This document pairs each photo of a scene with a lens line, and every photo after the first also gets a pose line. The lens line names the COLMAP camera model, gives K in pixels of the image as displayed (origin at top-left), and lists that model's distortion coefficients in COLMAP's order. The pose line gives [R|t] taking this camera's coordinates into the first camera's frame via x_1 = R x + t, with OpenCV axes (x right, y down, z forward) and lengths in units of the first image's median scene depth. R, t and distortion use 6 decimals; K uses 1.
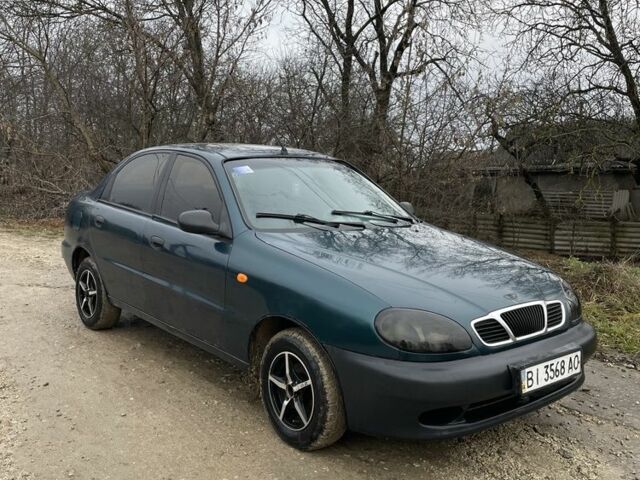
lens RADIAL K [[643.8, 0, 320.0], [0, 643.8, 240.0], [0, 0, 1]] dist [0.112240, -0.176624]
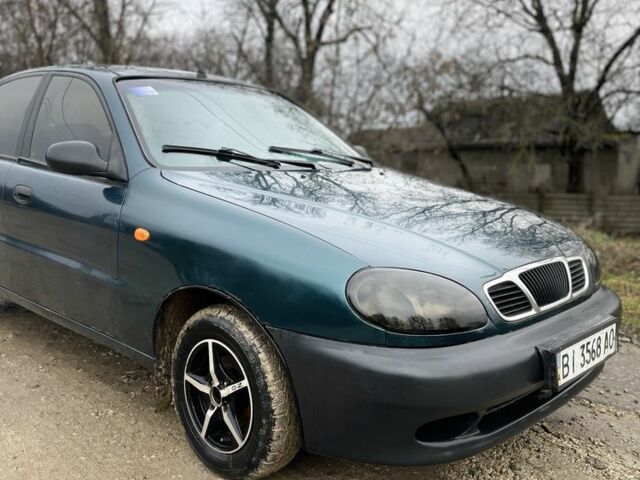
lens RADIAL K [[643.8, 0, 320.0], [0, 643.8, 240.0], [0, 0, 1]] dist [0.112240, -0.176624]
pose [[0.992876, -0.017755, 0.117823, -0.014904], [0.014496, 0.999490, 0.028456, 0.050093], [-0.118268, -0.026545, 0.992627, 0.307273]]
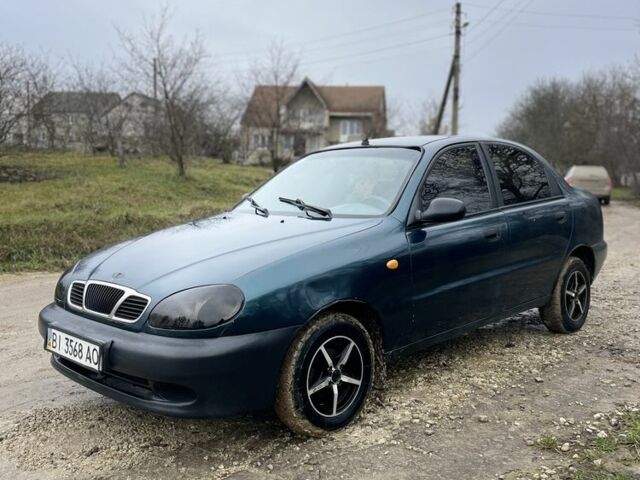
lens RADIAL K [[643.8, 0, 320.0], [0, 643.8, 240.0], [0, 0, 1]] dist [0.112240, -0.176624]
pose [[0.078715, 0.078996, -0.993762, 1.264831], [-0.111834, 0.991263, 0.069939, -0.068456], [0.990604, 0.105631, 0.086861, 1.179684]]
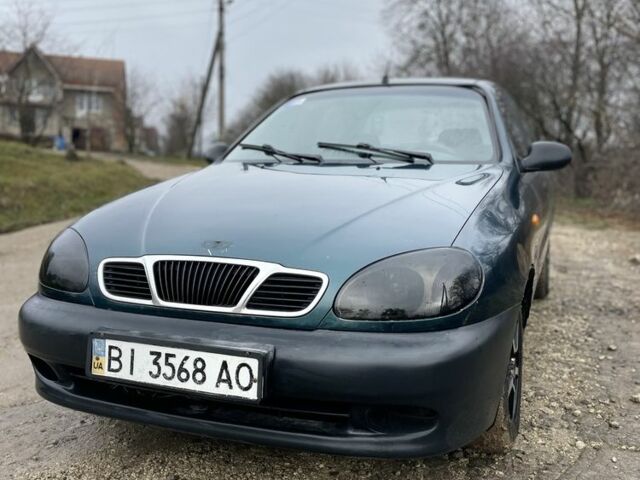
lens RADIAL K [[643.8, 0, 320.0], [0, 643.8, 240.0], [0, 0, 1]] dist [0.112240, -0.176624]
pose [[0.469963, 0.091661, -0.877914, 0.857571], [-0.107073, 0.993169, 0.046376, 0.042035], [0.876168, 0.072206, 0.476567, 0.769961]]
